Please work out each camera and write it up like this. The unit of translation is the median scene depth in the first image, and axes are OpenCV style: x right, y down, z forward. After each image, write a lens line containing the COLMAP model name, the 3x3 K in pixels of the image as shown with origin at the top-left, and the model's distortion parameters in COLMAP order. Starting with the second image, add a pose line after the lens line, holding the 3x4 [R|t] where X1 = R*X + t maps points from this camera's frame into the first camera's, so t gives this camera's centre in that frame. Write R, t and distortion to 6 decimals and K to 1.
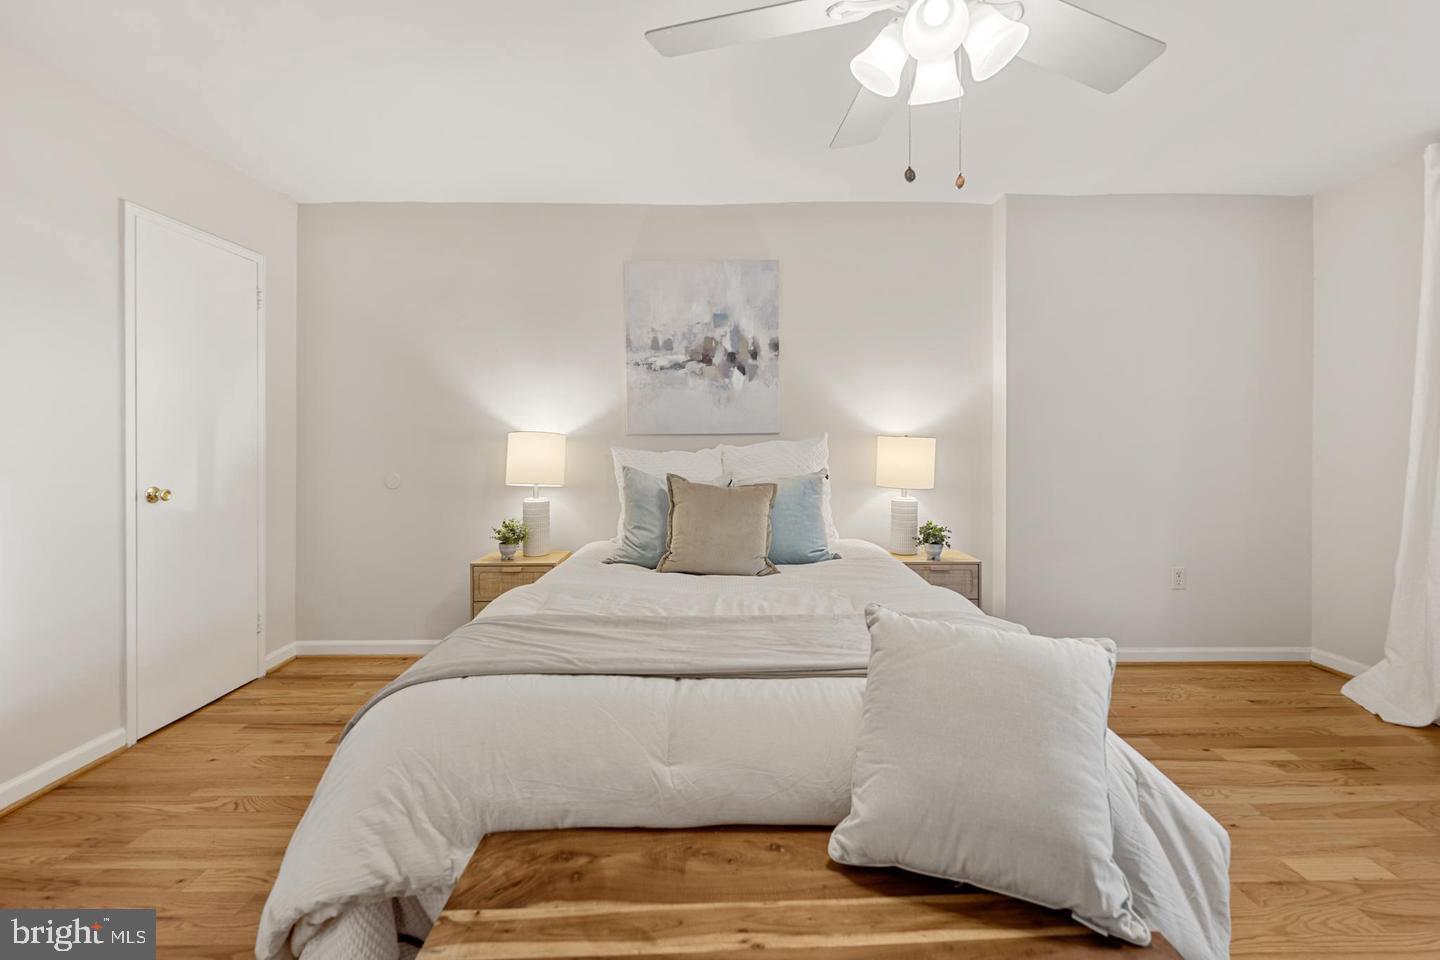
lens RADIAL K [[595.6, 0, 717.3], [0, 595.6, 442.6], [0, 0, 1]] dist [-0.000294, -0.000246]
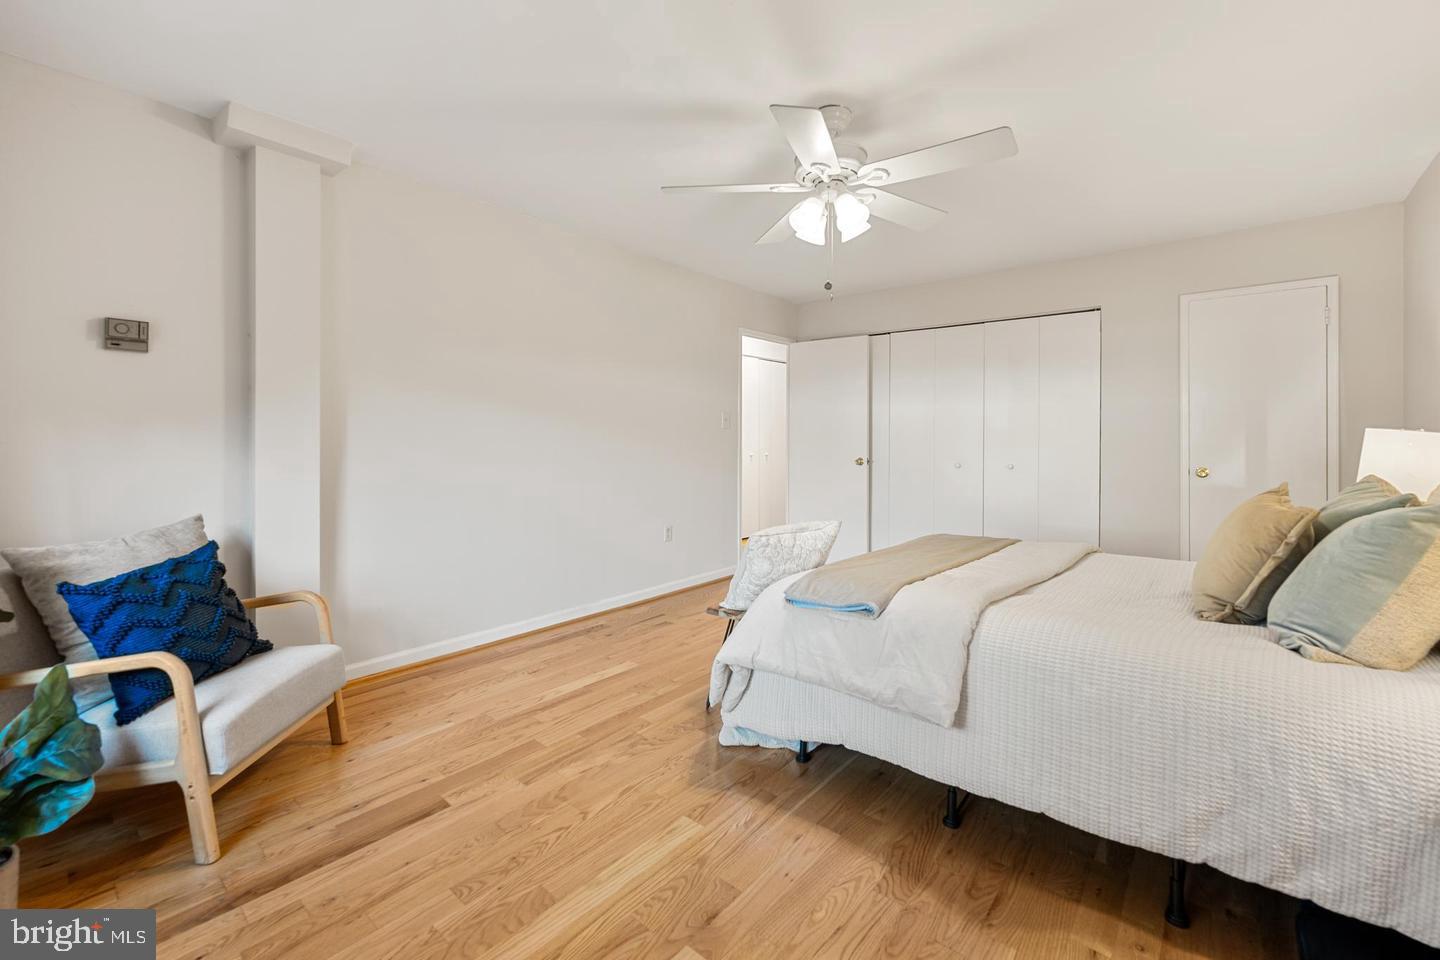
lens RADIAL K [[595.6, 0, 717.3], [0, 595.6, 442.6], [0, 0, 1]] dist [-0.000294, -0.000246]
pose [[-0.655157, 0.006509, -0.755465, 0.807709], [-0.004054, 0.999918, 0.012132, -0.004323], [0.755482, 0.011011, -0.655077, 0.793710]]
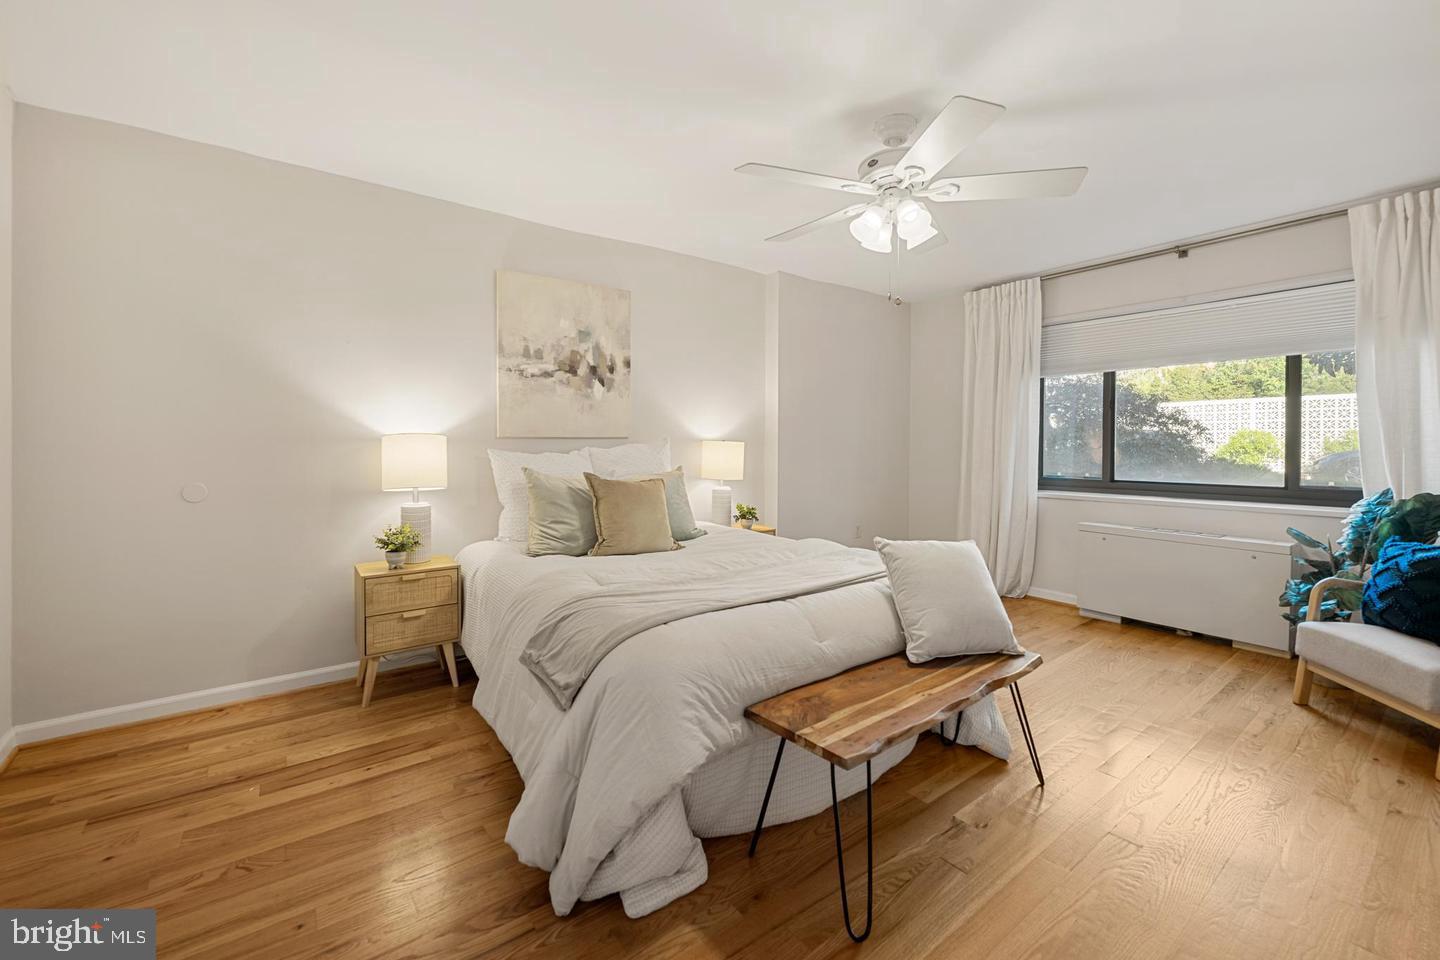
lens RADIAL K [[595.6, 0, 717.3], [0, 595.6, 442.6], [0, 0, 1]] dist [-0.000294, -0.000246]
pose [[0.804155, 0.004575, 0.594402, -0.461917], [-0.004881, 0.999987, -0.001093, -0.004744], [-0.594399, -0.002022, 0.804167, -0.057274]]
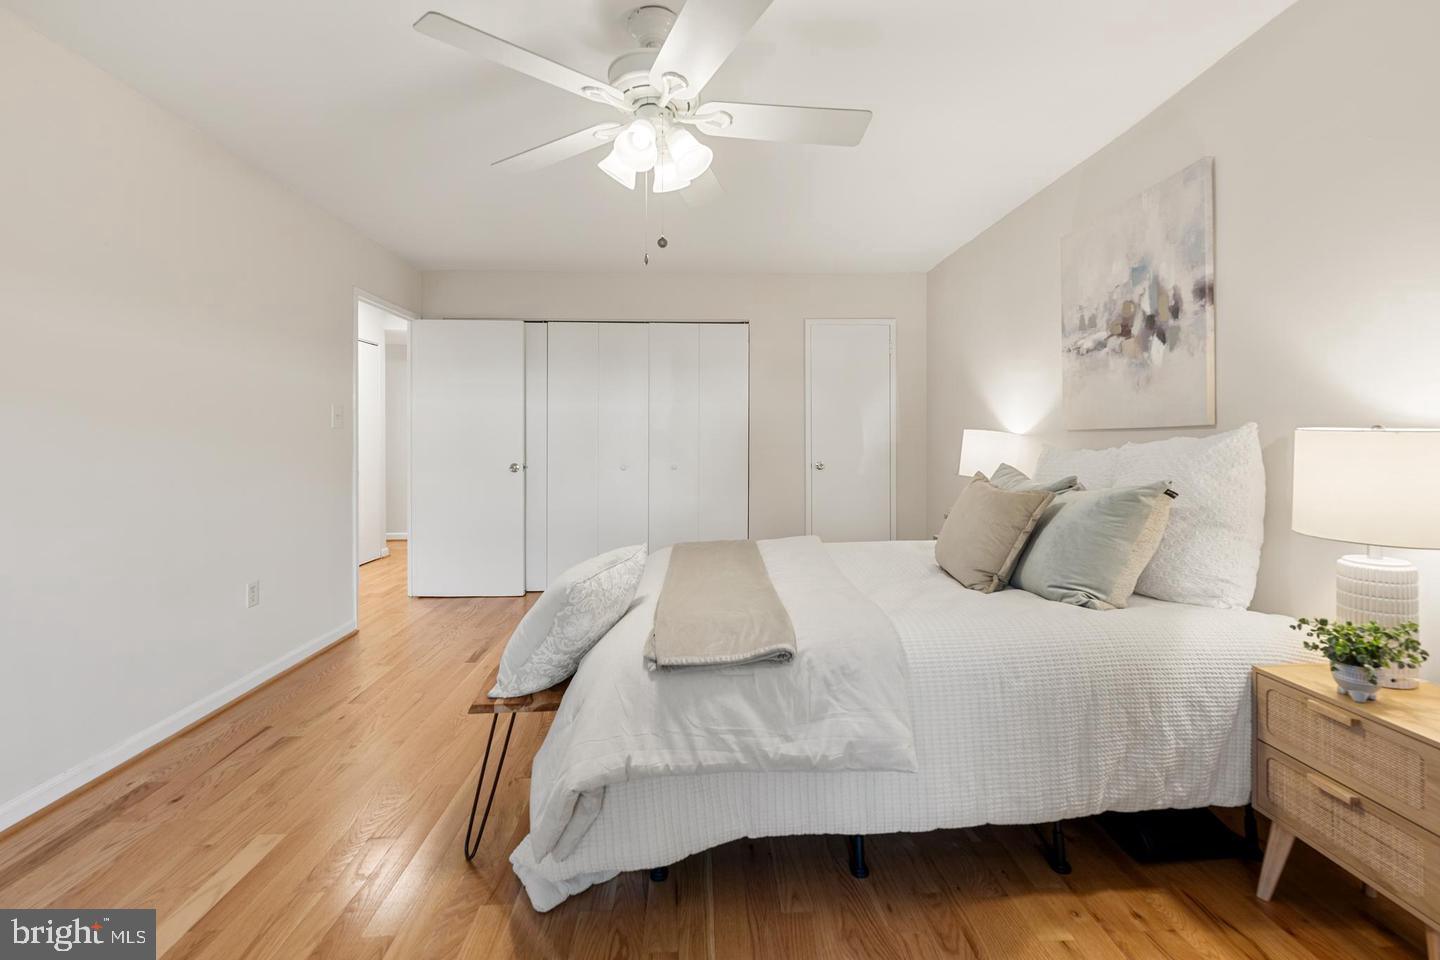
lens RADIAL K [[595.6, 0, 717.3], [0, 595.6, 442.6], [0, 0, 1]] dist [-0.000294, -0.000246]
pose [[0.033676, 0.008213, -0.999399, 0.730968], [0.002008, 0.999964, 0.008286, -0.003570], [0.999431, -0.002286, 0.033658, 0.449235]]
